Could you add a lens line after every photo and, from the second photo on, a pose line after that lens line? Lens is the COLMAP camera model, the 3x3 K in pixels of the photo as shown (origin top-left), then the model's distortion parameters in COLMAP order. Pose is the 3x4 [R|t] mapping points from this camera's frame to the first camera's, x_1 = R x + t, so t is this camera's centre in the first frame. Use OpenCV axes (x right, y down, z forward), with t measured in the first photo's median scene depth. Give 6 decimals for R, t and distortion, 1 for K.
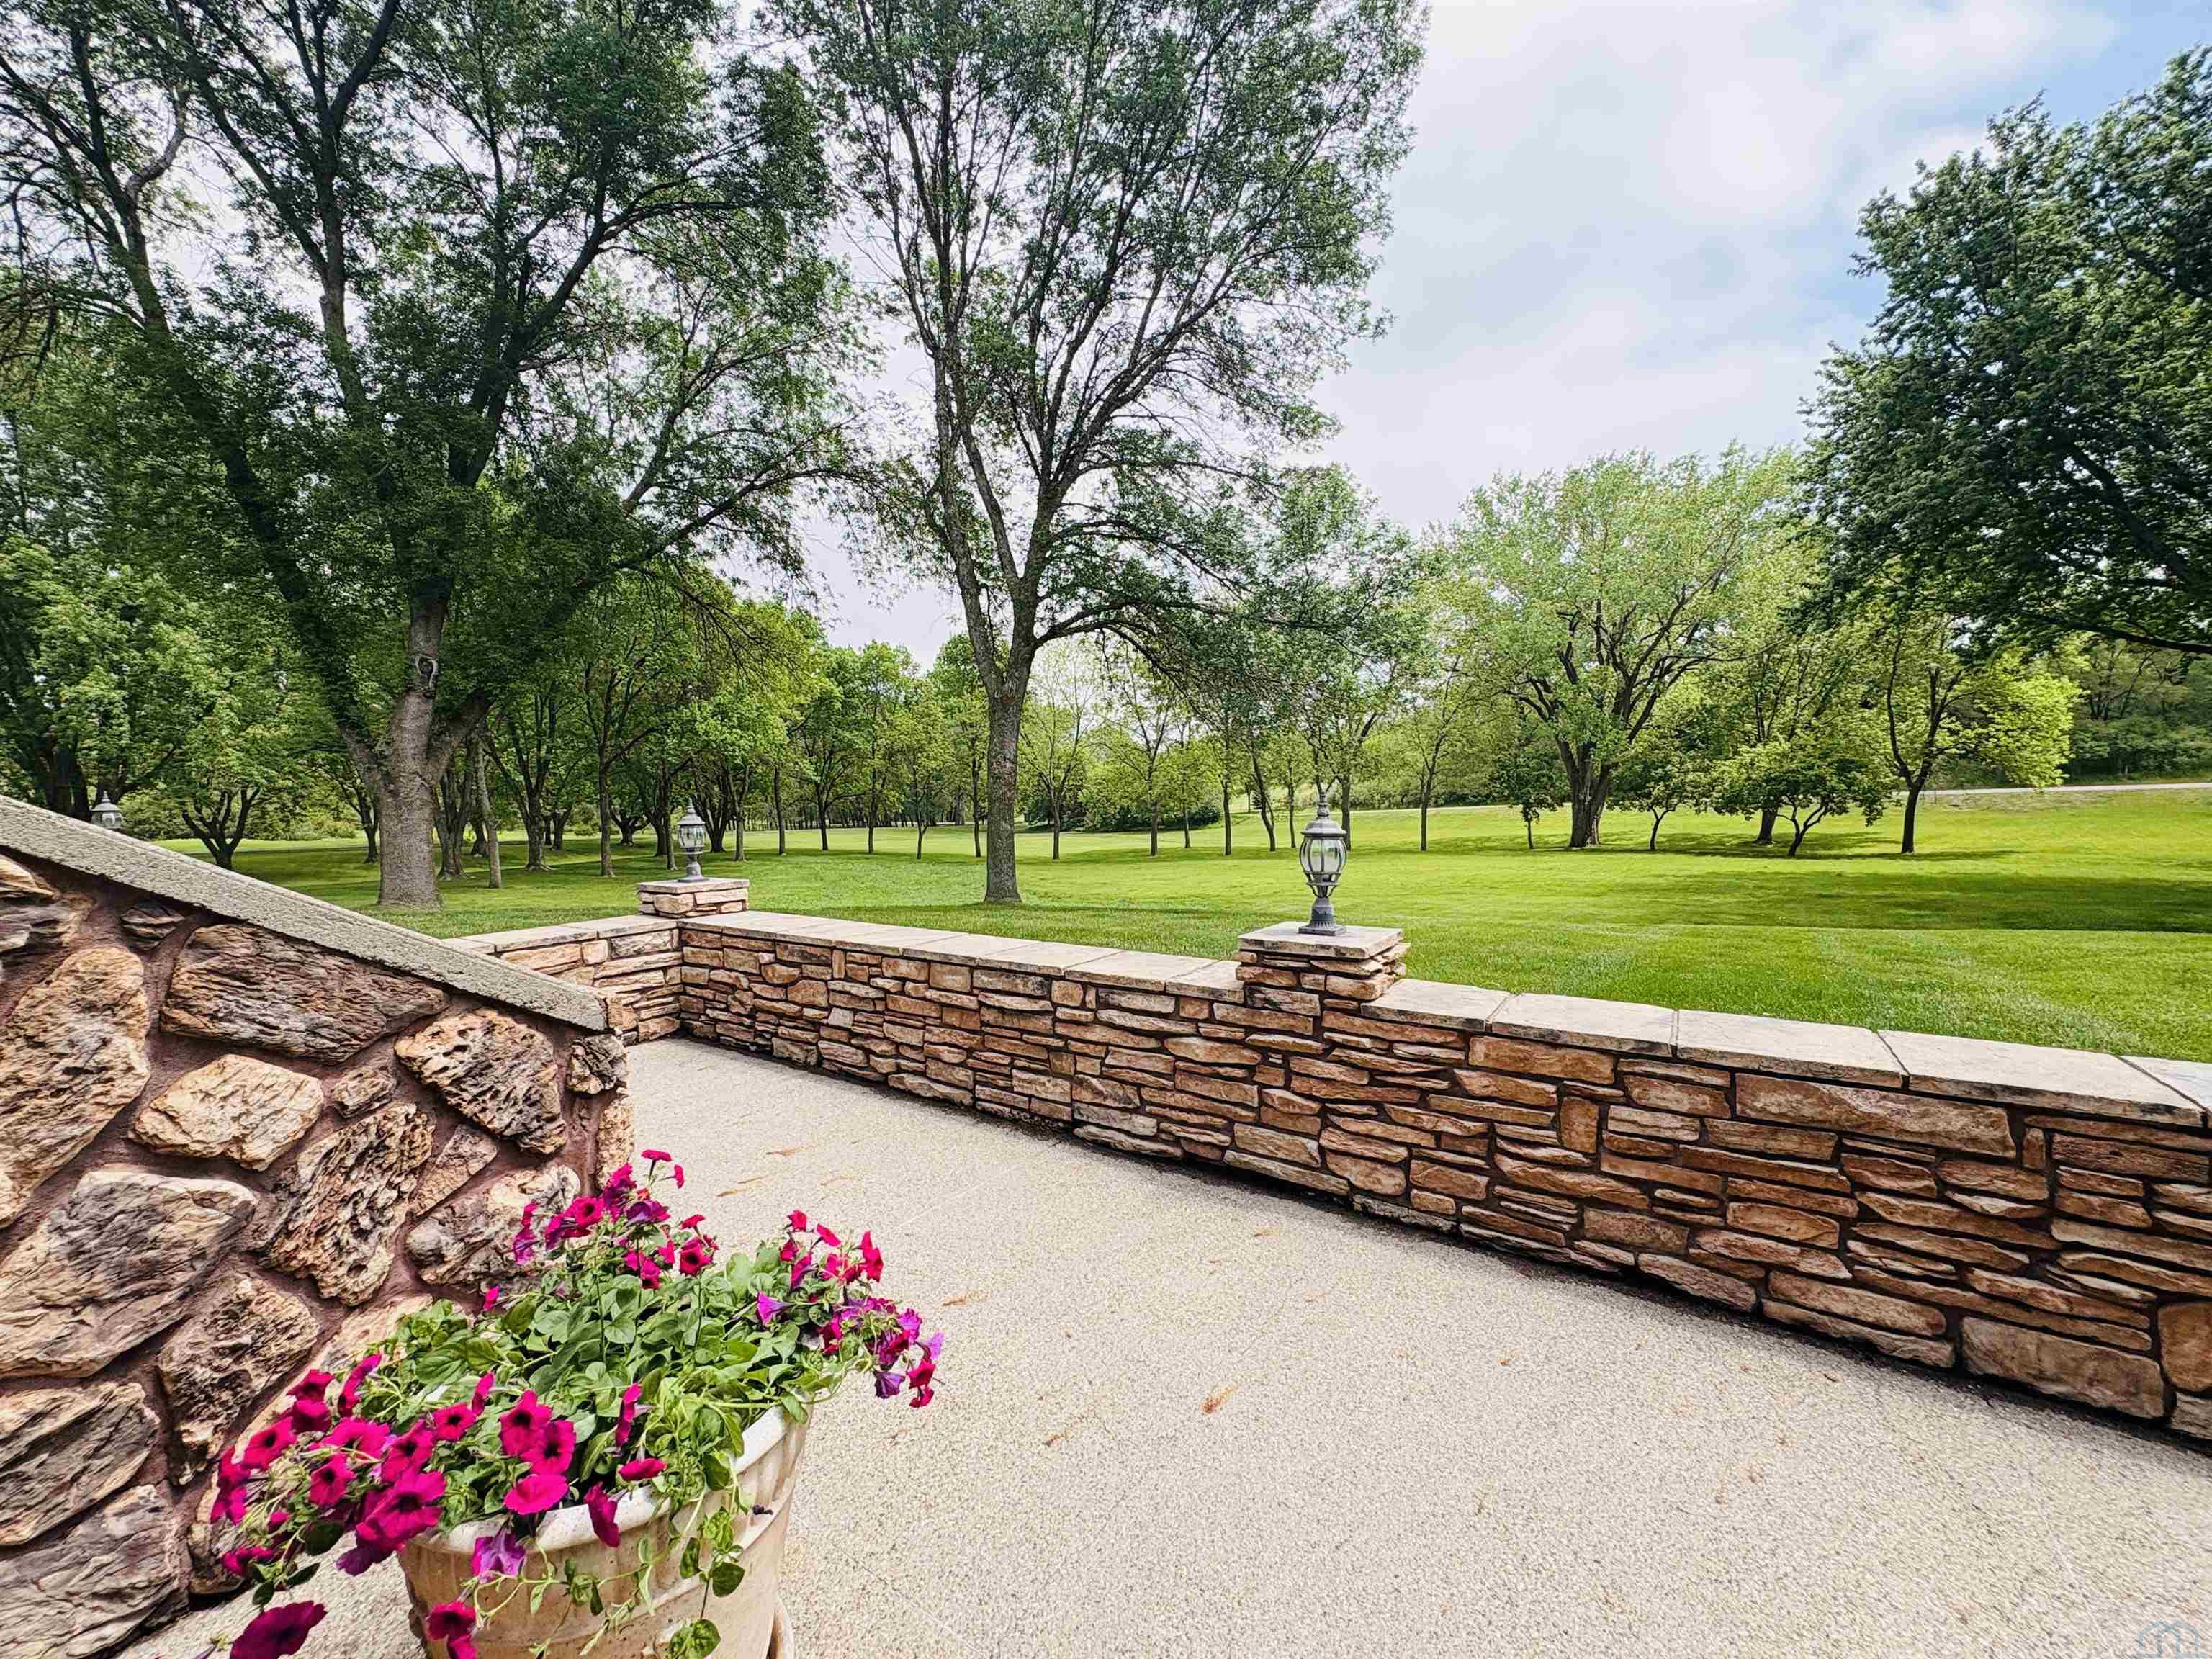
lens RADIAL K [[867.7, 0, 1106.0], [0, 867.7, 829.5], [0, 0, 1]] dist [-0.000852, 0.000096]
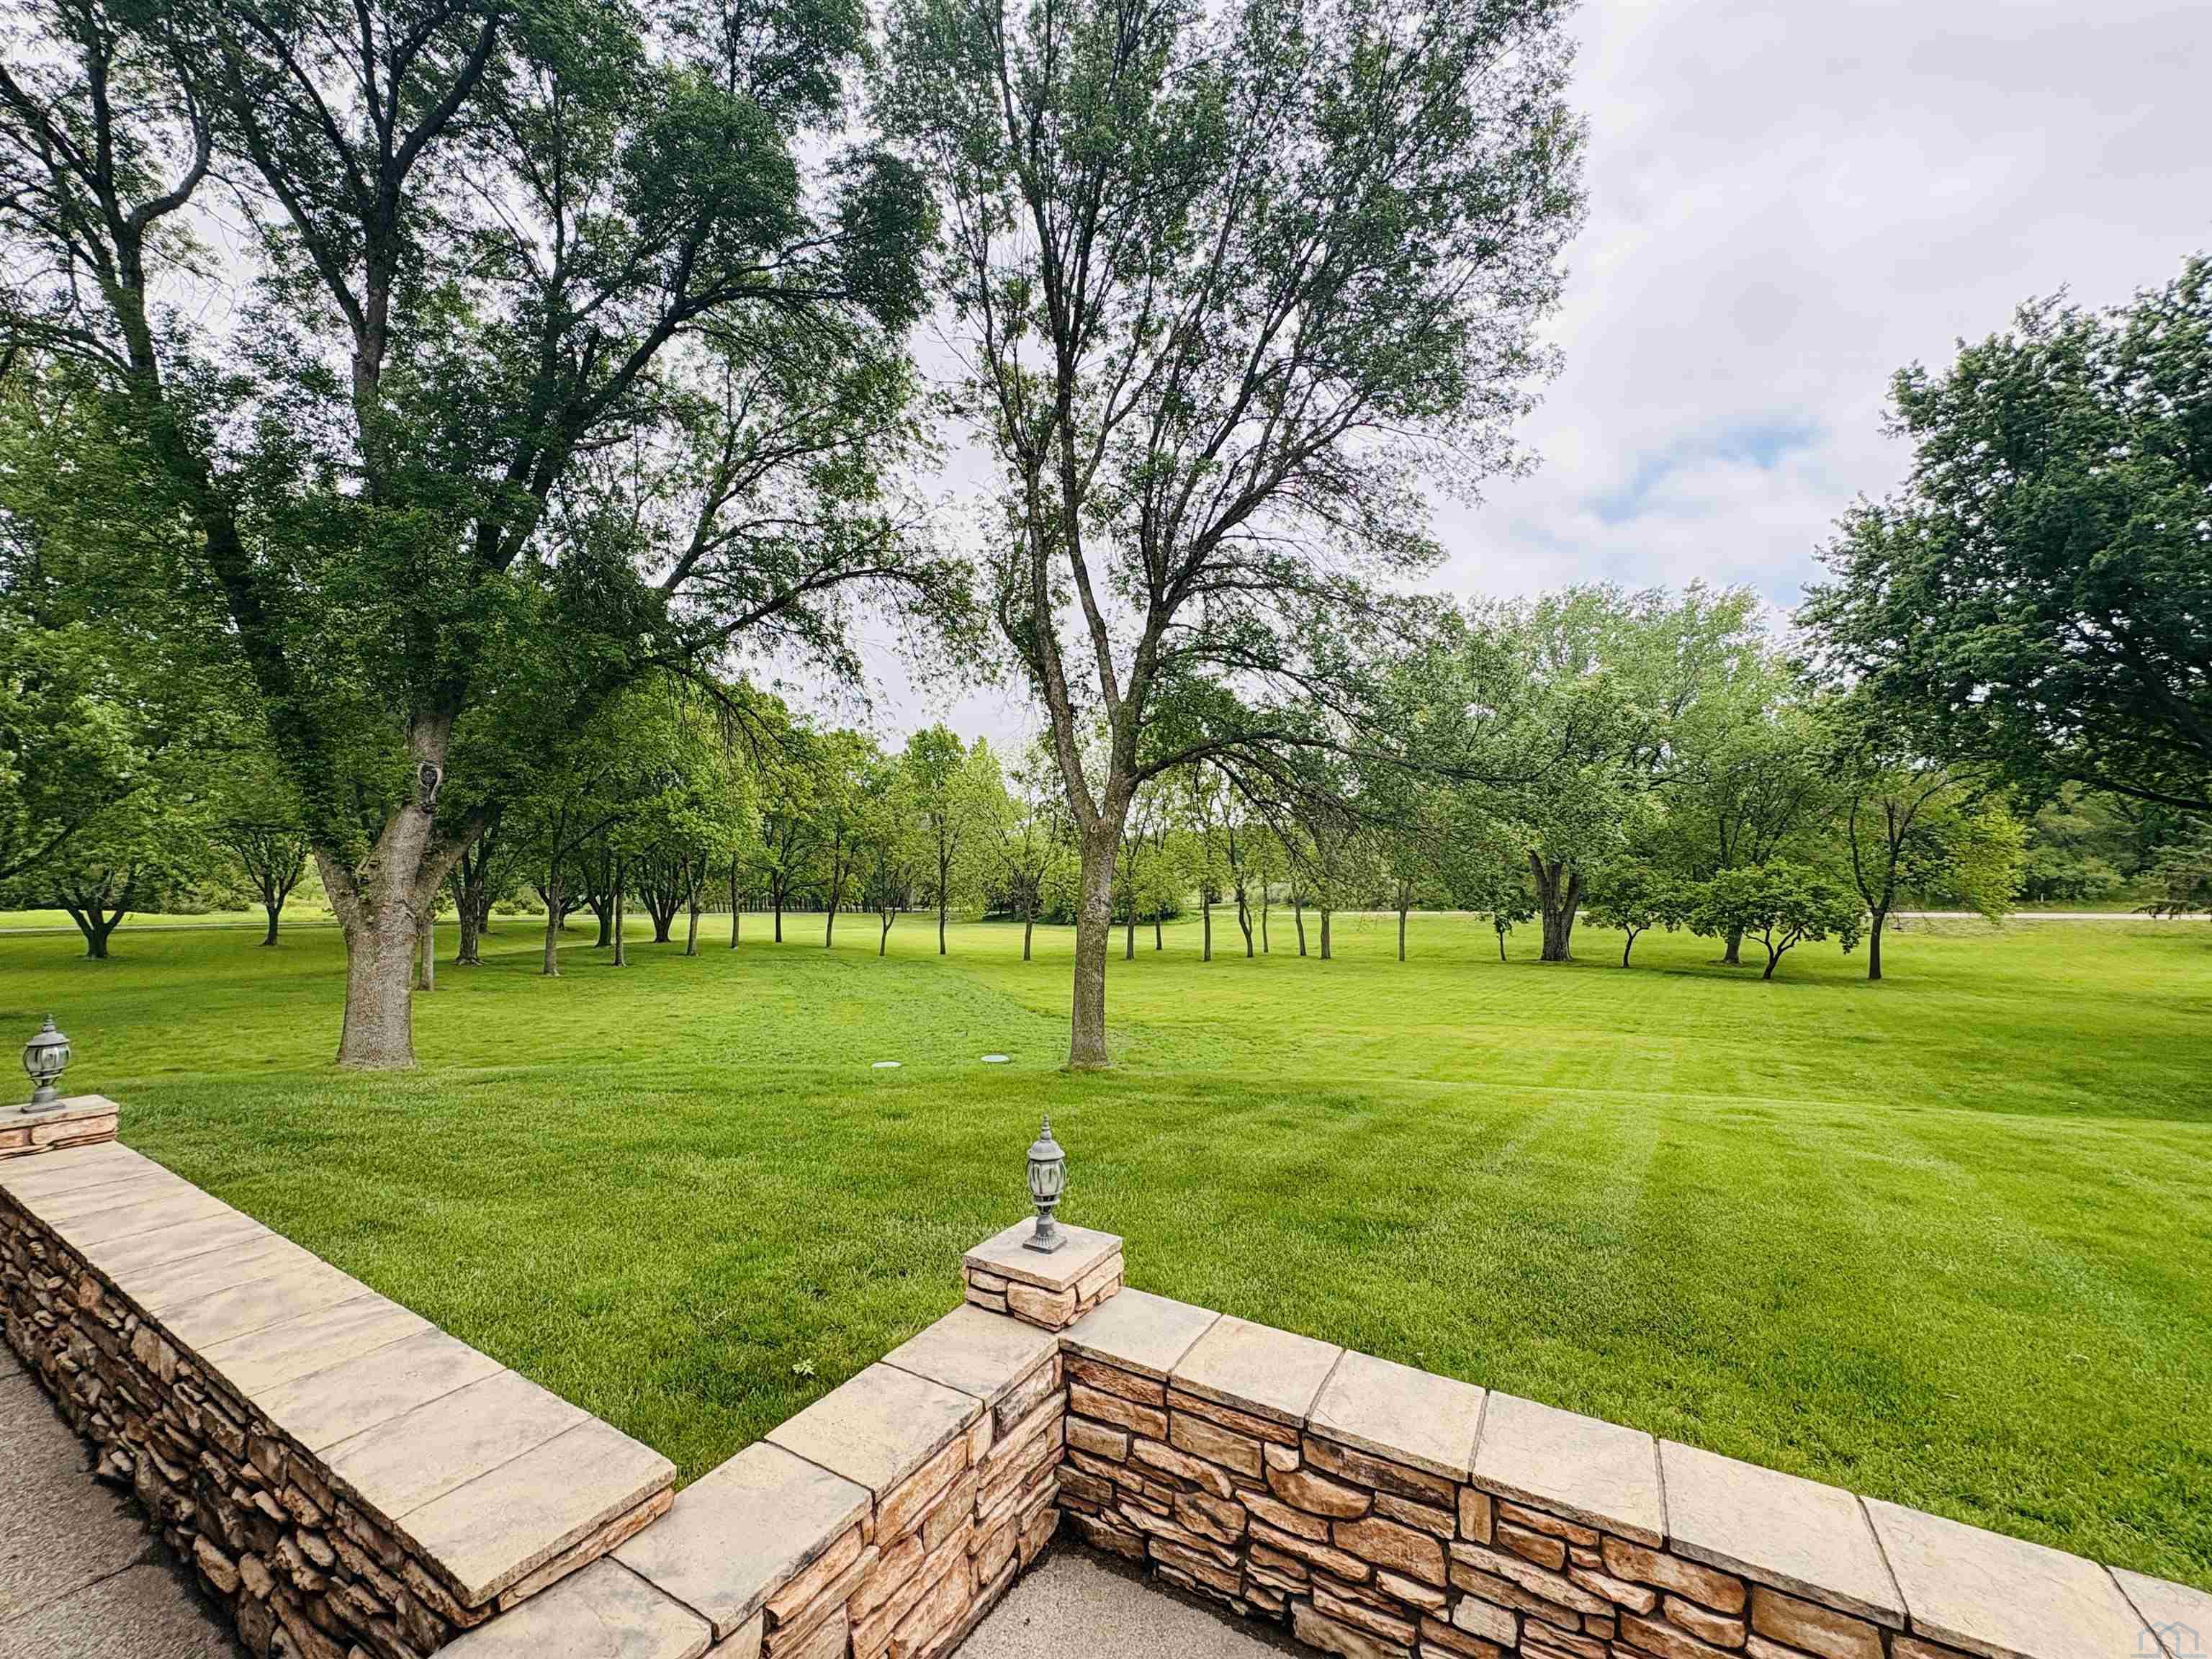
lens RADIAL K [[872.3, 0, 1106.0], [0, 872.3, 829.5], [0, 0, 1]] dist [0.000505, 0.000278]
pose [[0.997273, 0.036018, 0.064423, -0.158503], [-0.029393, 0.994455, -0.100969, -0.060471], [-0.067702, 0.098800, 0.992802, 0.103935]]
